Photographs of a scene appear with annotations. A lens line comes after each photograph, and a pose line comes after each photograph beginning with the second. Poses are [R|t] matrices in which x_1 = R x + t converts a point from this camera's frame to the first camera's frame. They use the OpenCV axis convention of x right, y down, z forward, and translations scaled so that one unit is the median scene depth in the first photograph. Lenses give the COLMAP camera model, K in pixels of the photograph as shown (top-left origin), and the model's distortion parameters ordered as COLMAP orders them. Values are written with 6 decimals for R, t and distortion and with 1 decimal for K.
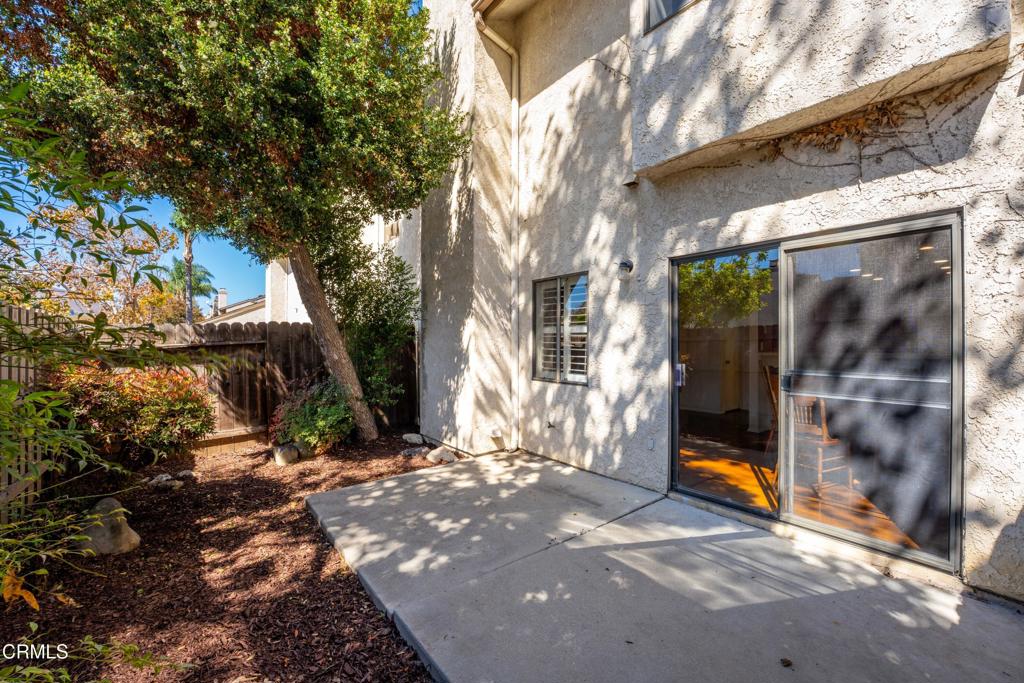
lens RADIAL K [[410.8, 0, 508.8], [0, 410.8, 340.0], [0, 0, 1]] dist [-0.000660, 0.000256]
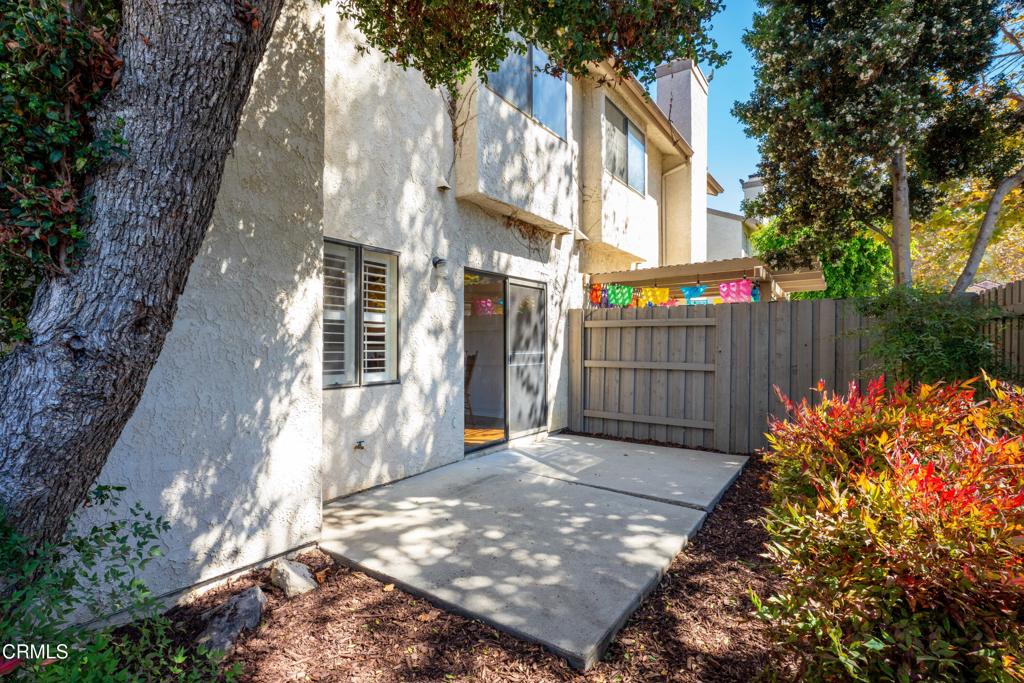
lens RADIAL K [[469.6, 0, 509.2], [0, 469.6, 345.9], [0, 0, 1]] dist [0.002152, 0.000101]
pose [[-0.265221, 0.002587, 0.964184, -1.163059], [0.003343, 0.999993, -0.001763, 0.048873], [-0.964182, 0.002755, -0.265228, 1.445027]]
